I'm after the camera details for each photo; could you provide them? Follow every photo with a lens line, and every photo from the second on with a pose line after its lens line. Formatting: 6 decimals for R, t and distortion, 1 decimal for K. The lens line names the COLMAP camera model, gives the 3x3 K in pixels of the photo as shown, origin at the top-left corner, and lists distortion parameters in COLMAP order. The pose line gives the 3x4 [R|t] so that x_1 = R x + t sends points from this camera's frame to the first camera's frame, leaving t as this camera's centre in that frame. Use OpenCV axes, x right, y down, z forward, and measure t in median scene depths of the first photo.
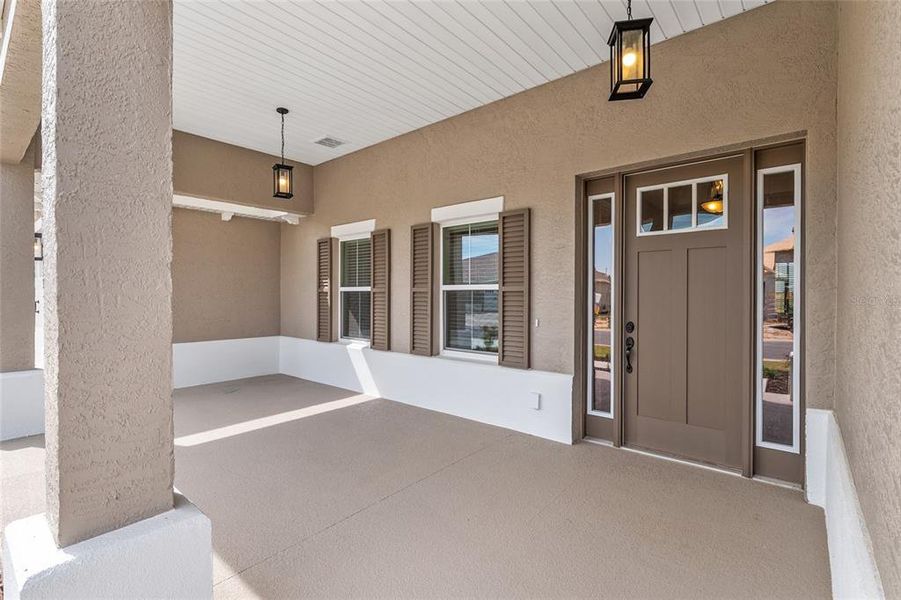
lens RADIAL K [[405.0, 0, 457.2], [0, 405.0, 297.2], [0, 0, 1]] dist [-0.001197, -0.000608]
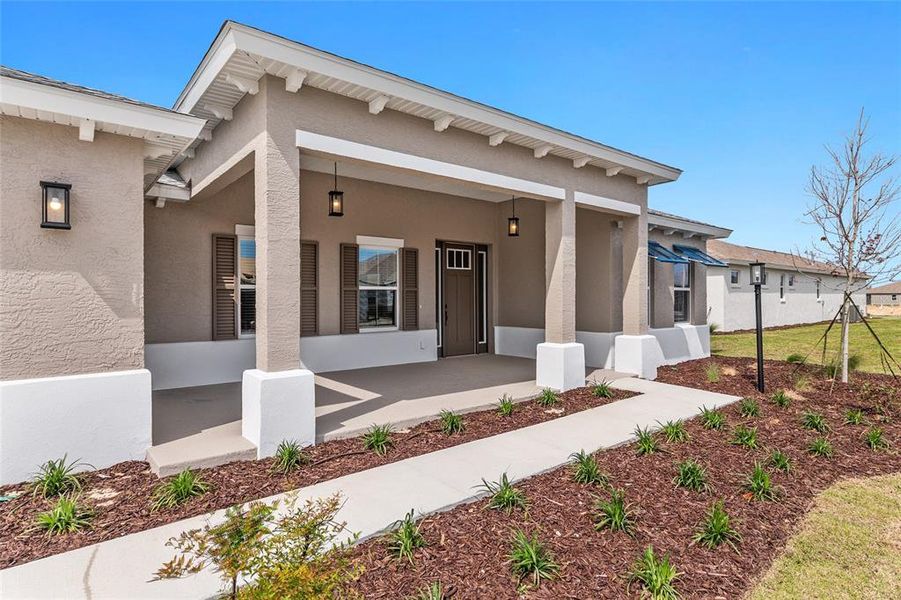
lens RADIAL K [[479.9, 0, 448.3], [0, 479.9, 301.5], [0, 0, 1]] dist [0.013353, -0.001819]
pose [[0.206656, -0.010477, 0.978358, -1.722503], [0.009369, 0.999918, 0.008729, 0.015279], [-0.978369, 0.007362, 0.206738, 0.298264]]
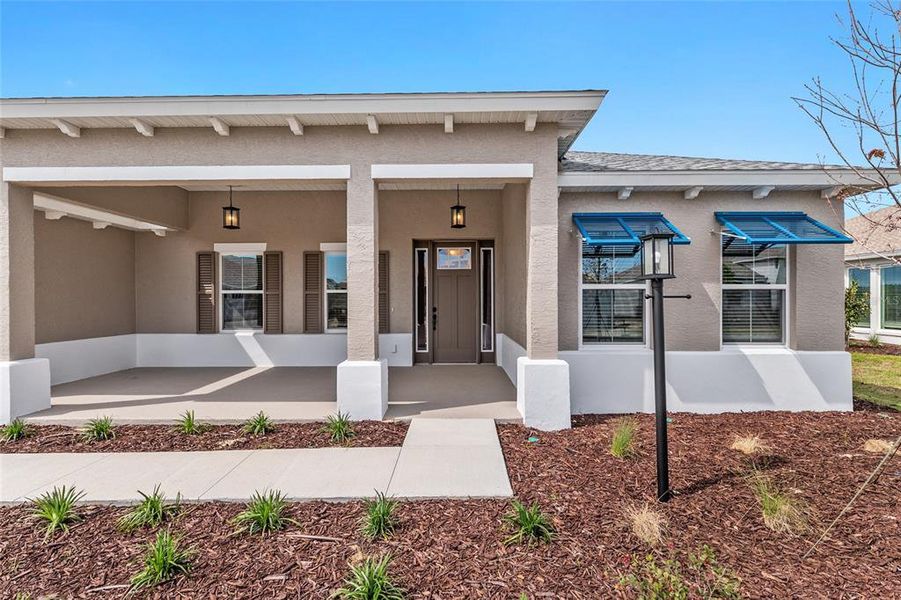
lens RADIAL K [[424.5, 0, 448.9], [0, 424.5, 297.2], [0, 0, 1]] dist [0.001733, 0.001554]
pose [[0.776577, -0.001357, 0.630021, -0.730626], [0.009105, 0.999917, -0.009070, 0.020237], [-0.629957, 0.012780, 0.776525, -0.639317]]
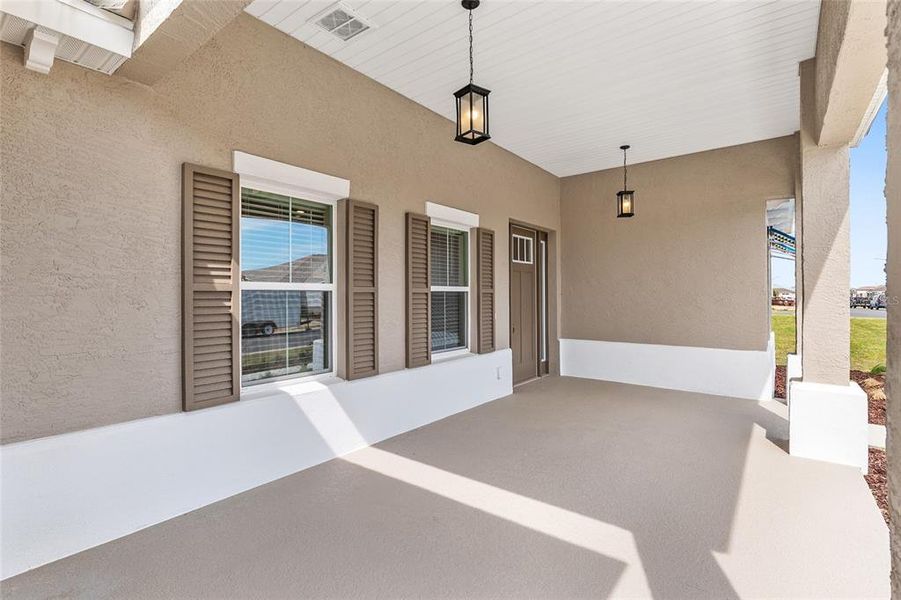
lens RADIAL K [[424.5, 0, 447.2], [0, 424.5, 296.8], [0, 0, 1]] dist [0.001733, 0.001554]
pose [[-0.017665, -0.000843, 0.999844, -1.001535], [0.013907, 0.999903, 0.001089, -0.004845], [-0.999747, 0.013924, -0.017652, 0.965599]]
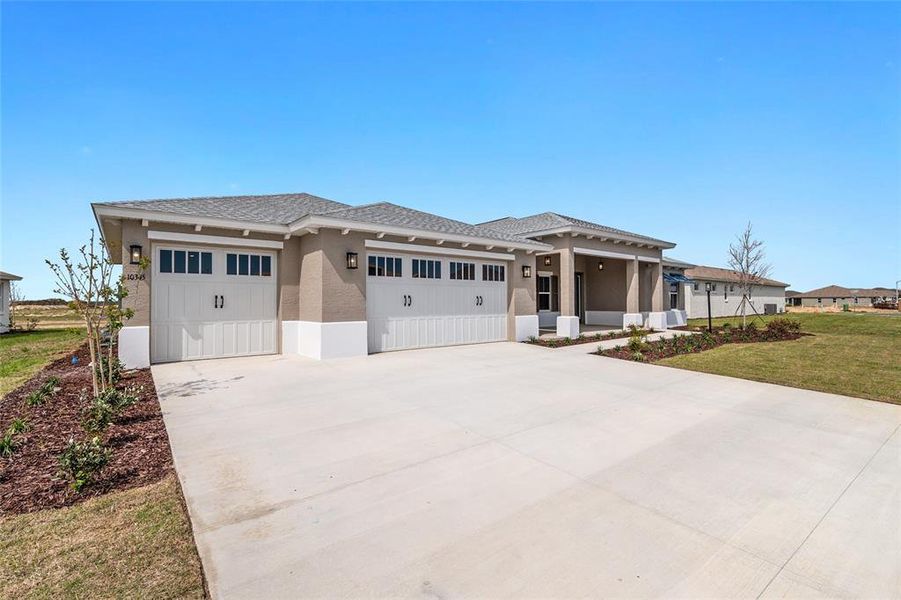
lens RADIAL K [[405.0, 0, 444.2], [0, 405.0, 300.9], [0, 0, 1]] dist [-0.001197, -0.000608]
pose [[0.221908, -0.001180, 0.975067, -3.686596], [0.009843, 0.999951, -0.001030, 0.042966], [-0.975018, 0.009826, 0.221909, 1.009693]]
